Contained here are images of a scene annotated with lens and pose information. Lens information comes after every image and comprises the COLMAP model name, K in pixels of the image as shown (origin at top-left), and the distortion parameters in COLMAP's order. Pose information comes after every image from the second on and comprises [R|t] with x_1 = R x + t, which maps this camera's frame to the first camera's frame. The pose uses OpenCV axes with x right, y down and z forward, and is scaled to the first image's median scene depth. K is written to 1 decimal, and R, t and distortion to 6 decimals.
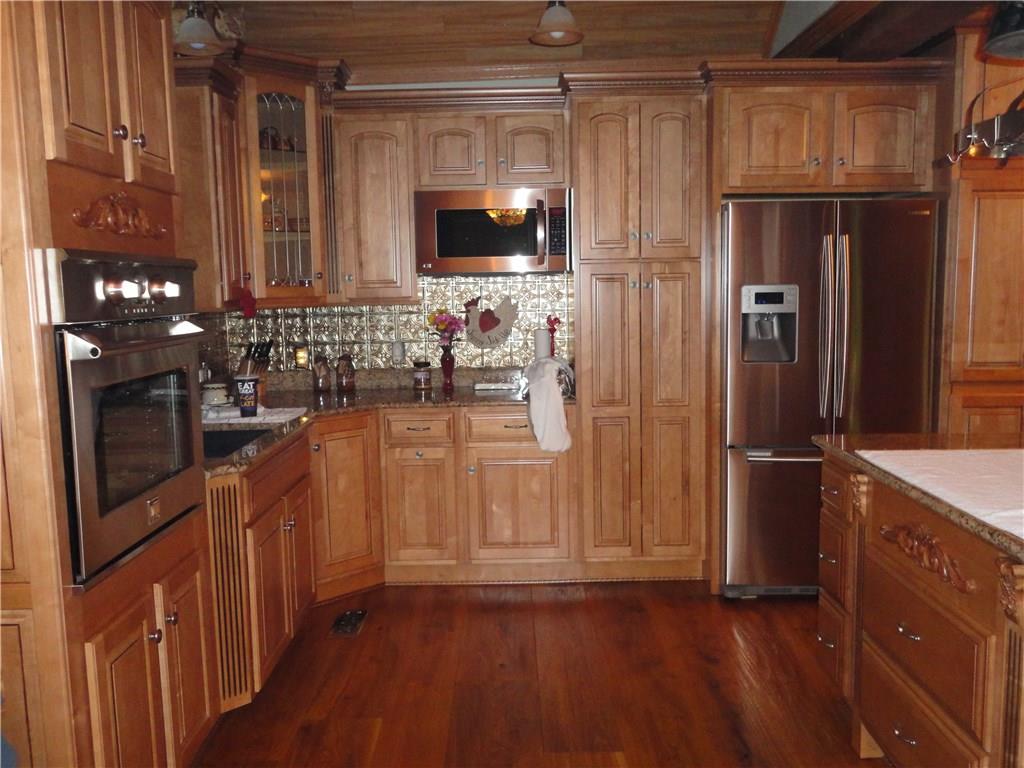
lens RADIAL K [[904.5, 0, 511.3], [0, 904.5, 387.6], [0, 0, 1]] dist [-0.048481, -0.000731]
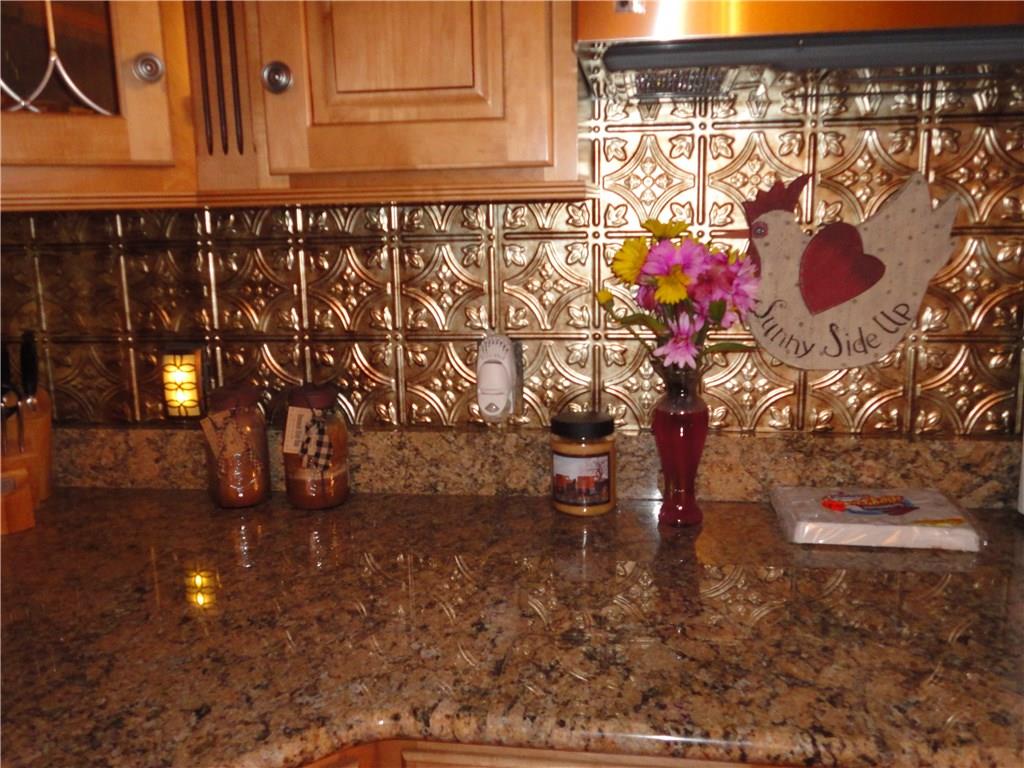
lens RADIAL K [[904.5, 0, 511.2], [0, 904.5, 382.9], [0, 0, 1]] dist [-0.048481, -0.000731]
pose [[0.989419, 0.026224, -0.142694, -0.080469], [-0.014857, 0.996672, 0.080150, -0.059559], [0.144321, -0.077182, 0.986516, 0.720085]]
